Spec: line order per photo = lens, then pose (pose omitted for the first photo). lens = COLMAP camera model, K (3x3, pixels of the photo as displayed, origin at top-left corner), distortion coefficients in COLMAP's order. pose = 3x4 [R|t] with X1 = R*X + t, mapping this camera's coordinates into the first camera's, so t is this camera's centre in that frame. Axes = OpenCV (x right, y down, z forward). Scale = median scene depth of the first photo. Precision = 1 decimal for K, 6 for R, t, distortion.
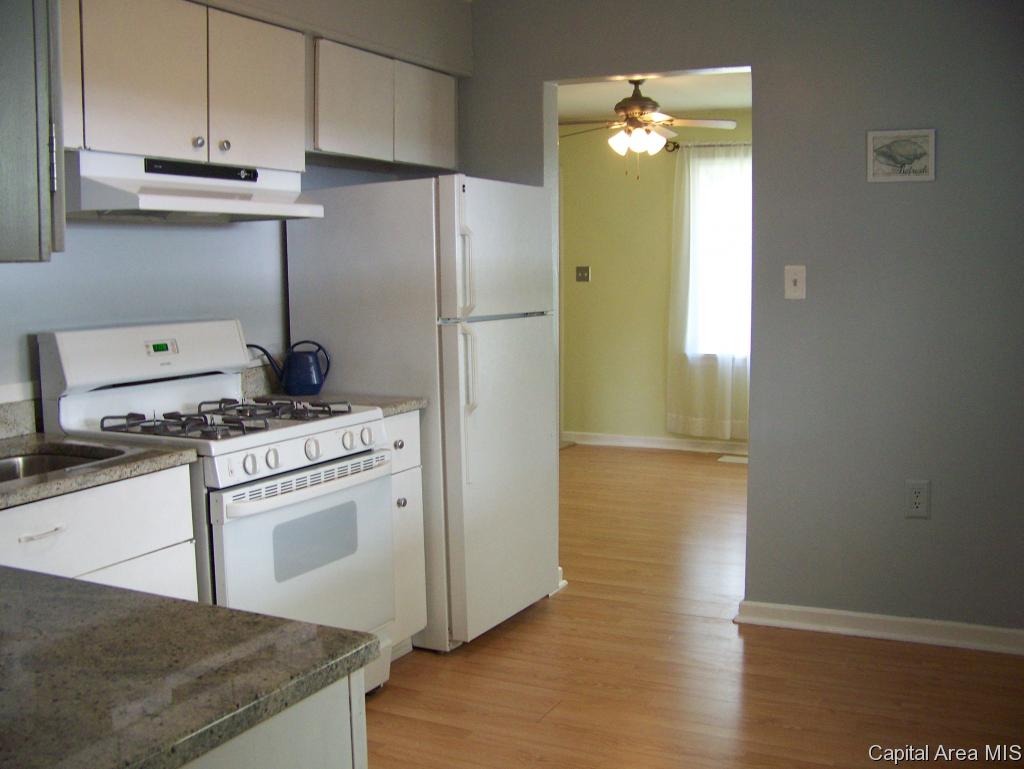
lens RADIAL K [[1091.4, 0, 512.0], [0, 1091.4, 384.5], [0, 0, 1]] dist [-0.249918, 0.328446]
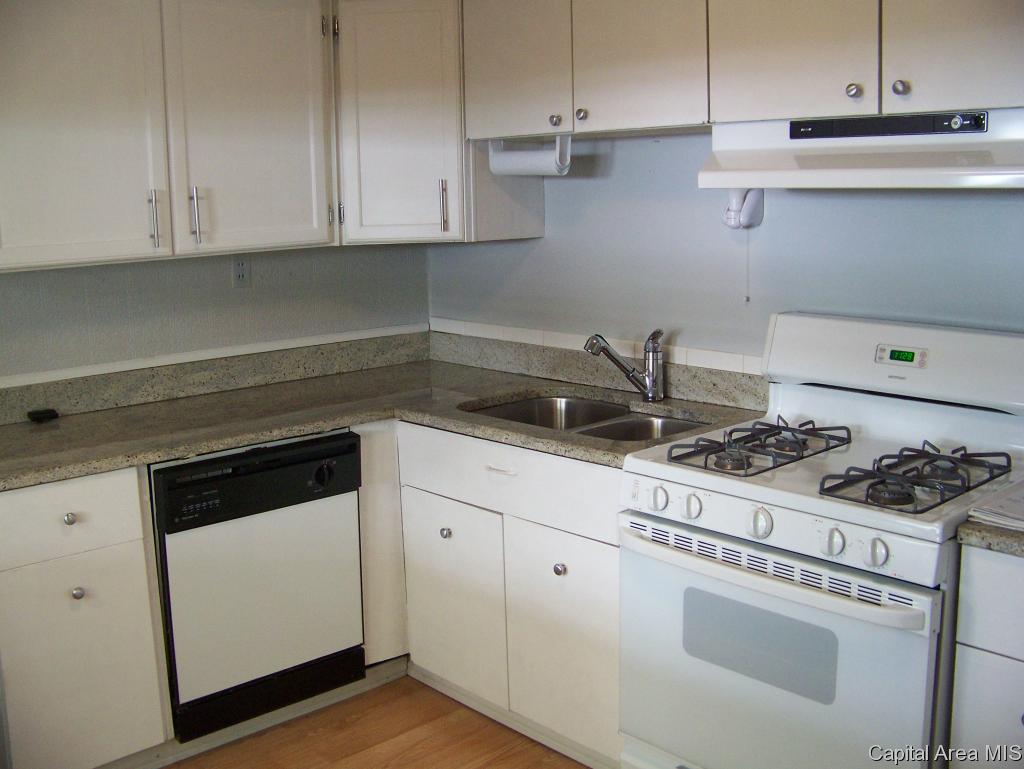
lens RADIAL K [[1091.4, 0, 512.0], [0, 1091.4, 384.5], [0, 0, 1]] dist [-0.249918, 0.328446]
pose [[-0.357803, 0.188691, -0.914534, 0.602322], [-0.070220, 0.971162, 0.227848, -0.213558], [0.931153, 0.145743, -0.334234, 1.252296]]
